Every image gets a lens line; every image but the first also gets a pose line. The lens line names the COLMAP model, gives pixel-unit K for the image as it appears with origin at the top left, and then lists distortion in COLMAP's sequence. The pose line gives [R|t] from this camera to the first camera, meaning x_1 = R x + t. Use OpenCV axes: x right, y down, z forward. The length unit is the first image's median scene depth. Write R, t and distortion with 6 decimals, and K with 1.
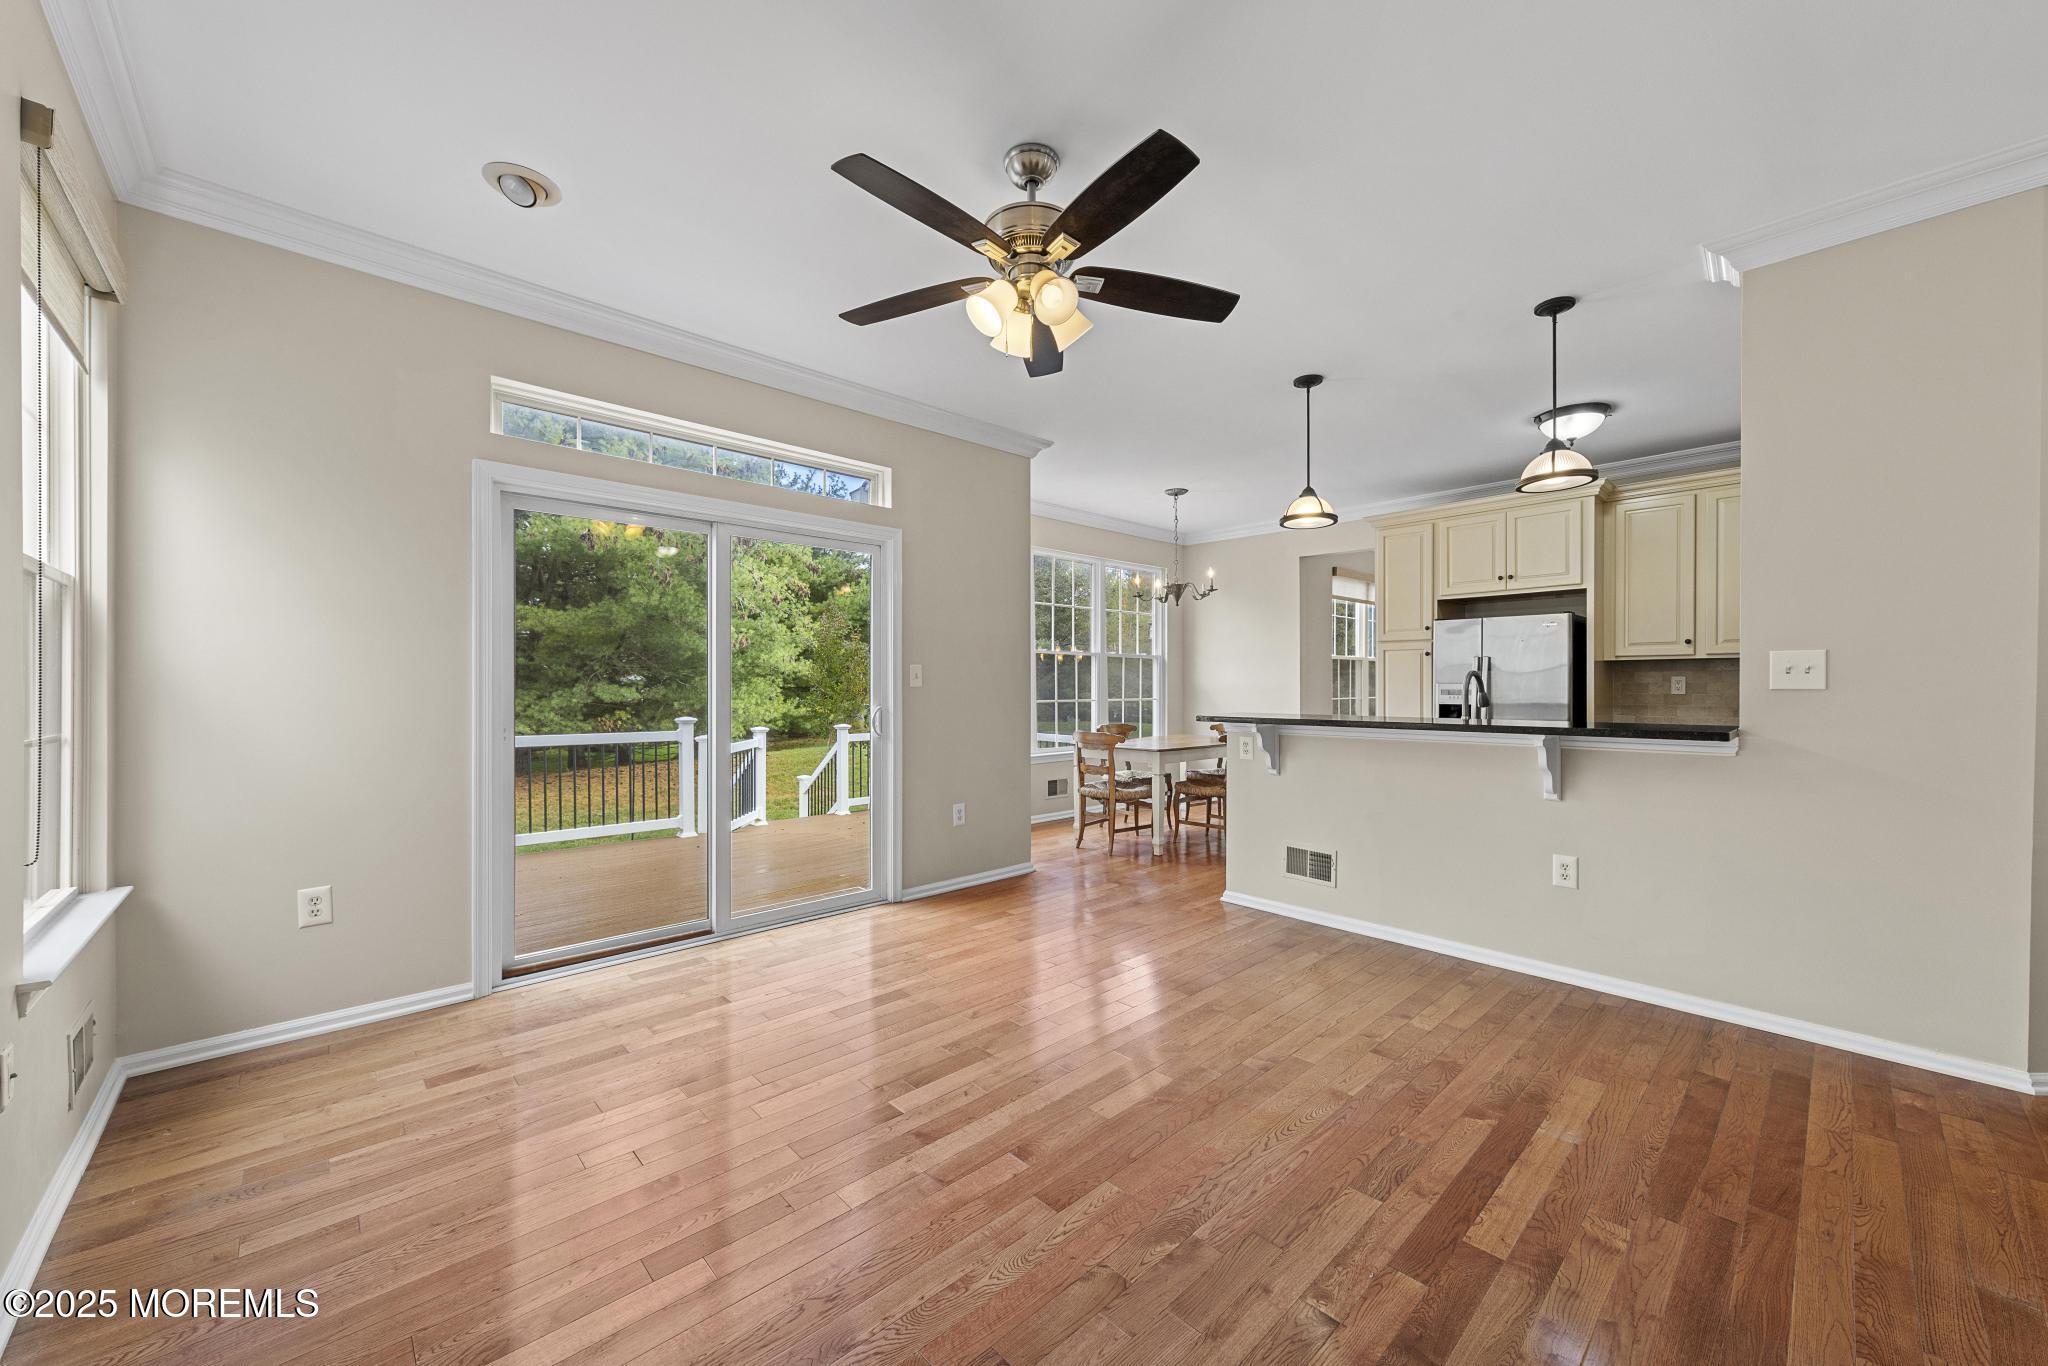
lens RADIAL K [[782.1, 0, 1024.0], [0, 782.1, 683.0], [0, 0, 1]] dist [0.000401, -0.000067]
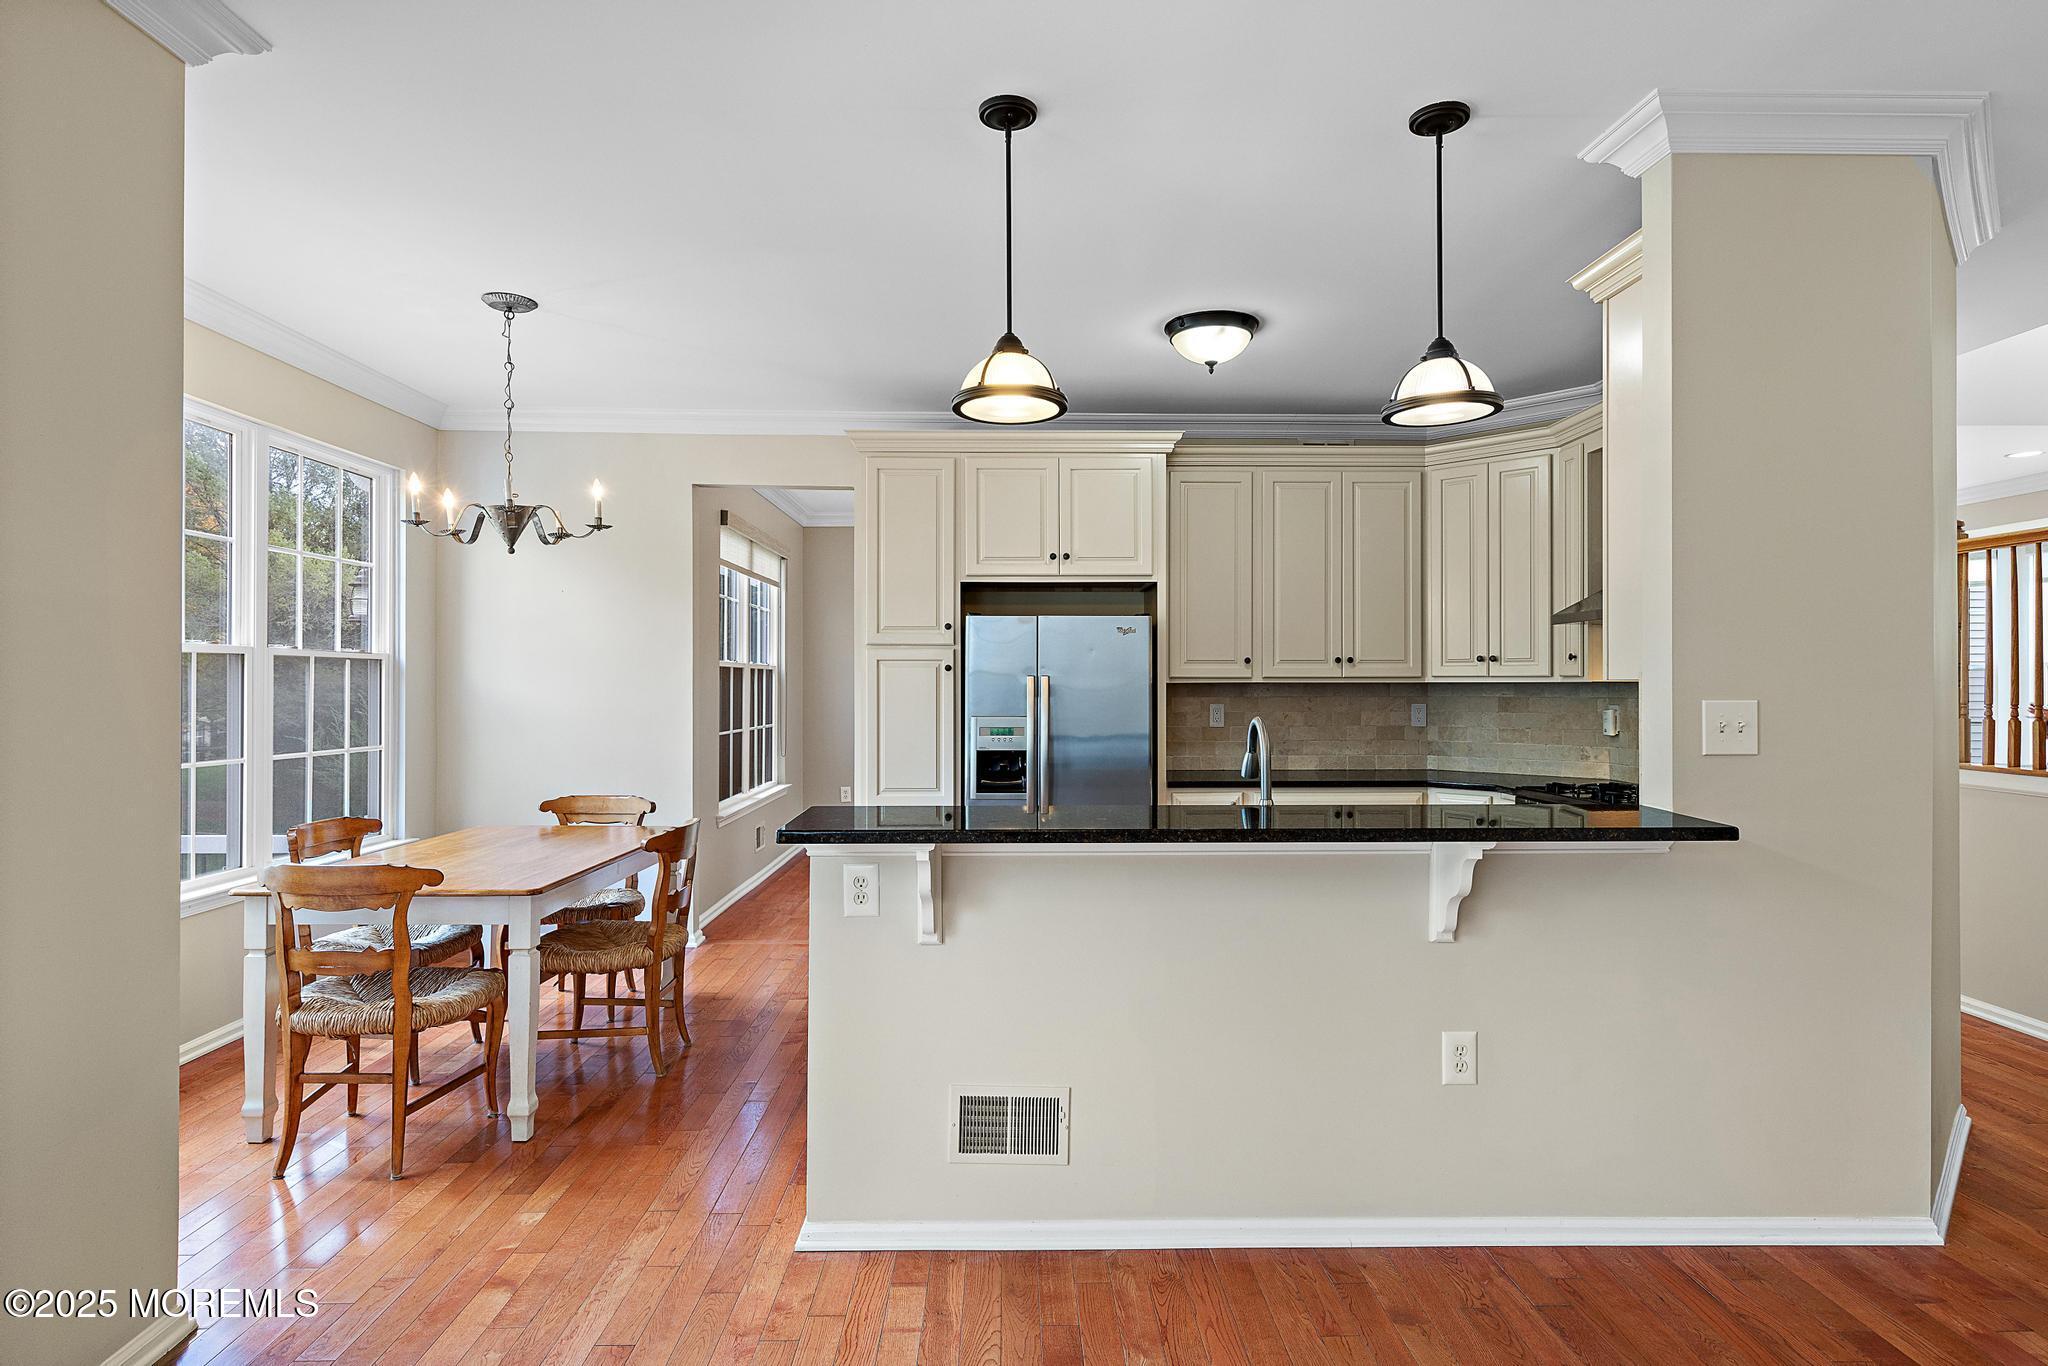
lens RADIAL K [[1096.7, 0, 1038.4], [0, 1096.7, 676.8], [0, 0, 1]] dist [0.001187, 0.000506]
pose [[0.660980, 0.006228, 0.750378, -0.095010], [-0.002558, 0.999978, -0.006045, -0.028092], [-0.750399, 0.002076, 0.660982, 0.411544]]
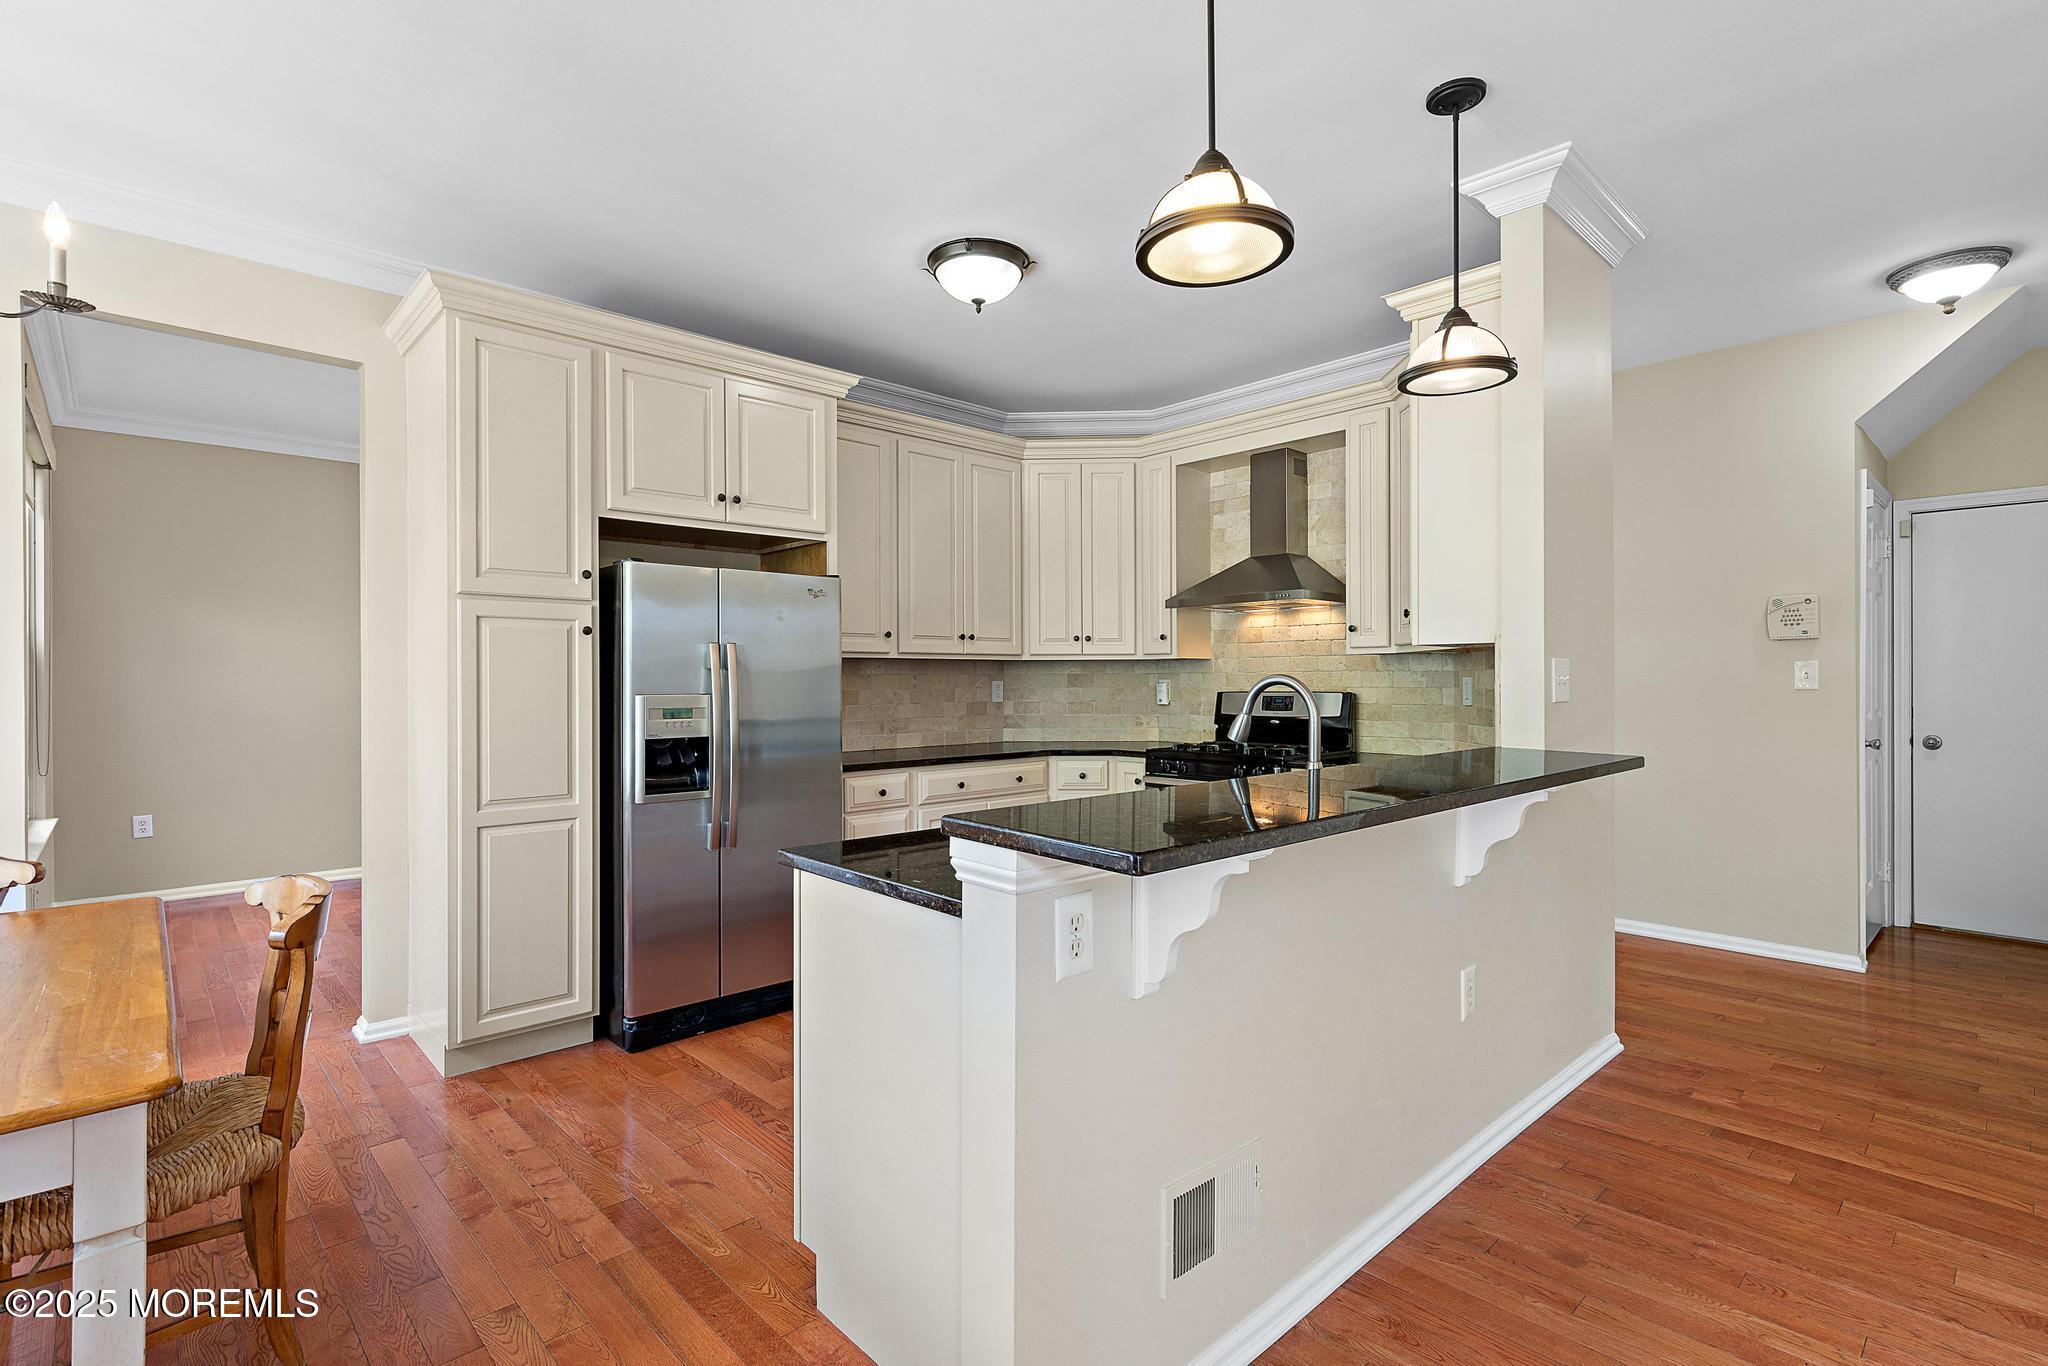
lens RADIAL K [[960.8, 0, 1032.7], [0, 960.8, 680.7], [0, 0, 1]] dist [0.002284, -0.000325]
pose [[-0.012039, 0.000993, 0.999927, -0.053472], [0.001274, 0.999999, -0.000977, -0.008128], [-0.999927, 0.001262, -0.012040, 0.821216]]
